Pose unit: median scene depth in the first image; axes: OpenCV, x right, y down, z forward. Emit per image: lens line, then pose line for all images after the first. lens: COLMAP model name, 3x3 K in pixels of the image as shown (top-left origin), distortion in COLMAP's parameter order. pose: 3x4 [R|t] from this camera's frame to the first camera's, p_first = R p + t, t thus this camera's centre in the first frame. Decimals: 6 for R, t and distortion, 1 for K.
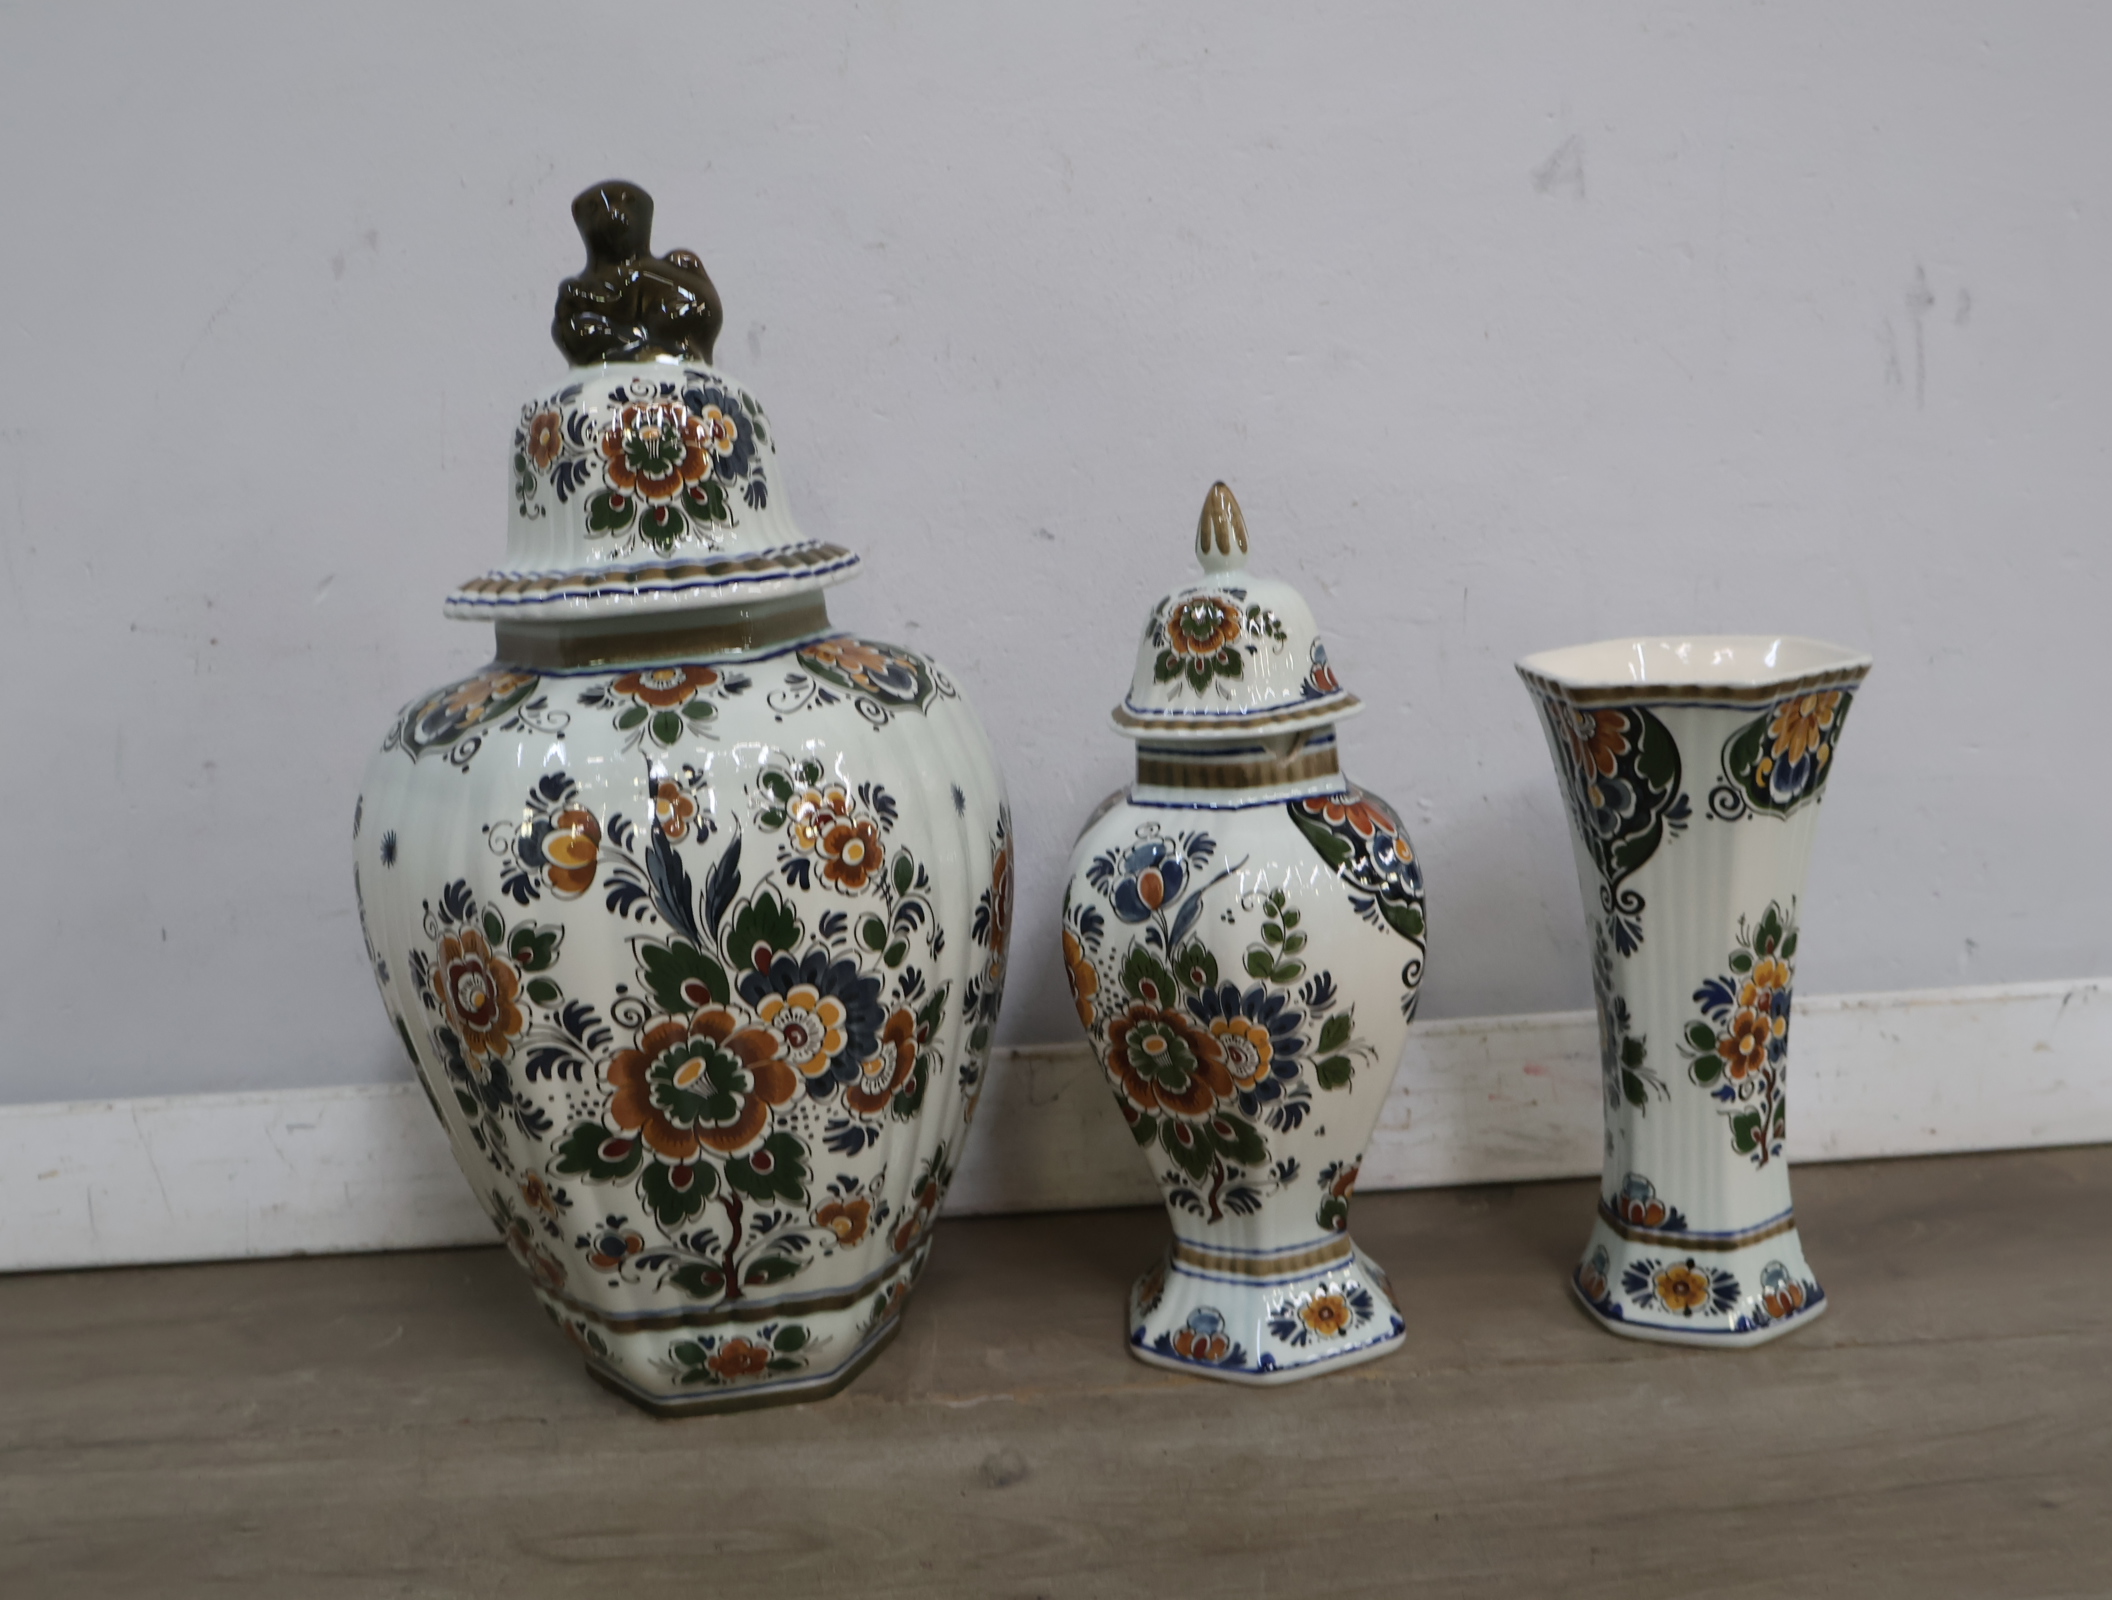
lens RADIAL K [[2418.1, 0, 1052.5], [0, 2418.1, 807.2], [0, 0, 1]] dist [0.018605, -0.012535]
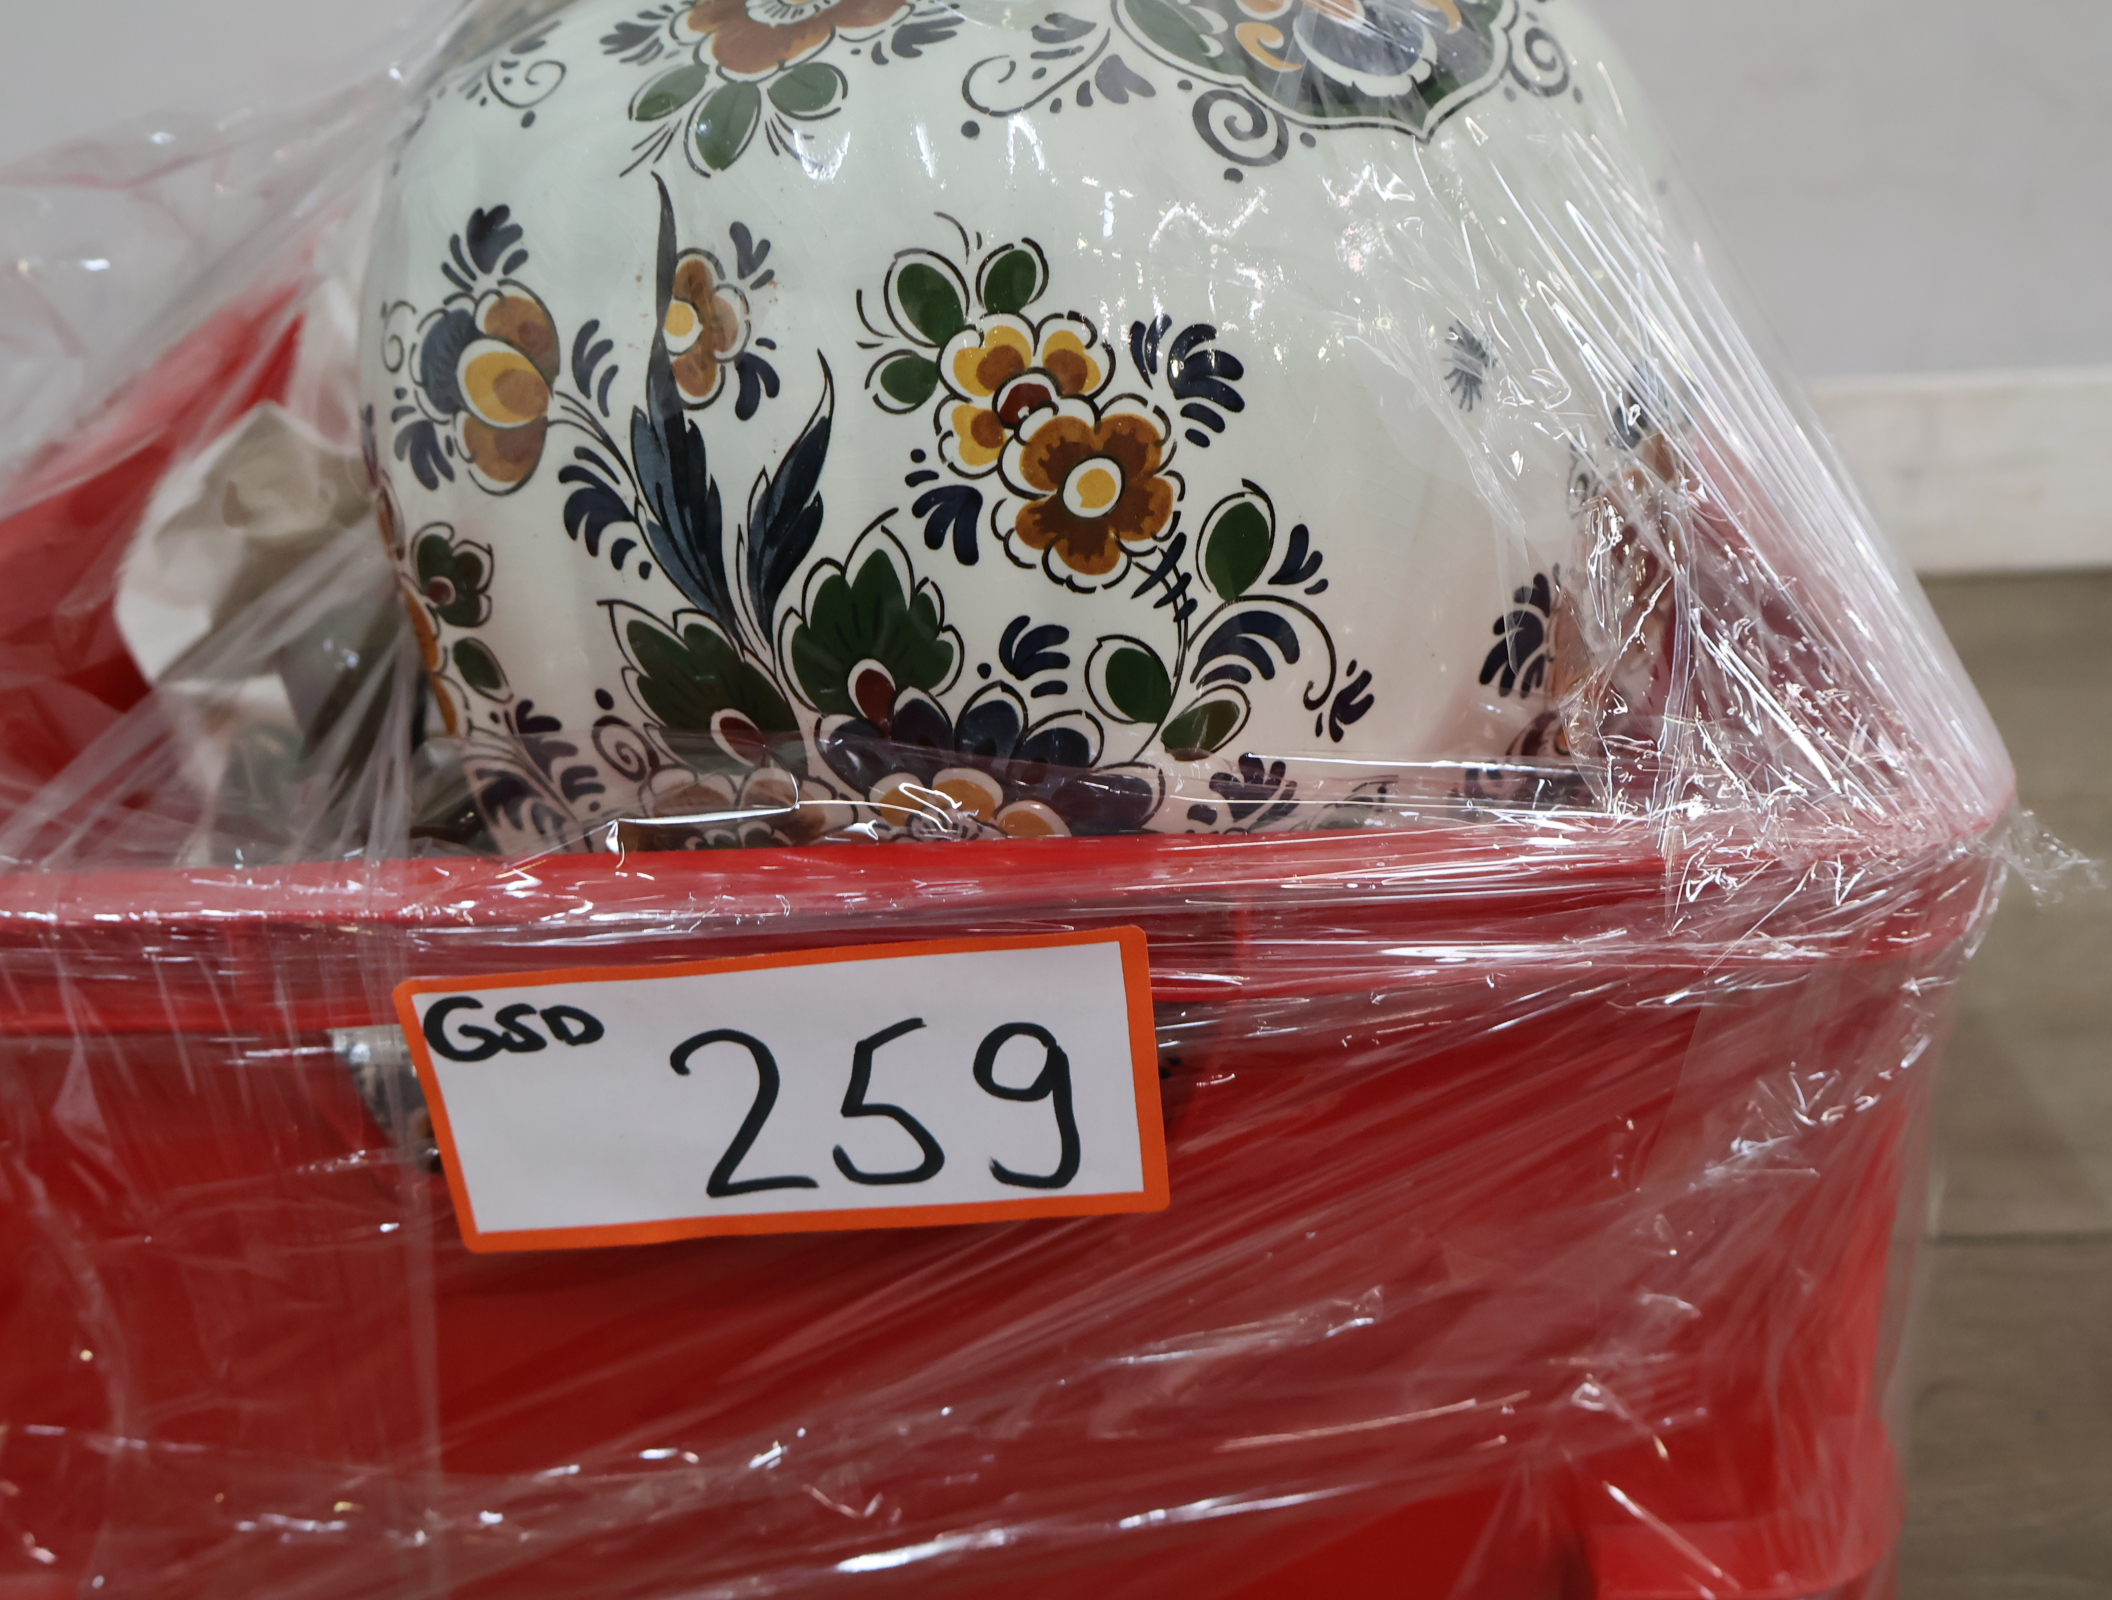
lens RADIAL K [[2365.9, 0, 1033.1], [0, 2365.9, 804.3], [0, 0, 1]] dist [0.015206, 0.035737]
pose [[0.863477, 0.233113, -0.447286, 0.097512], [-0.090543, 0.944024, 0.317208, -0.055365], [0.496194, -0.233403, 0.836250, 0.629475]]
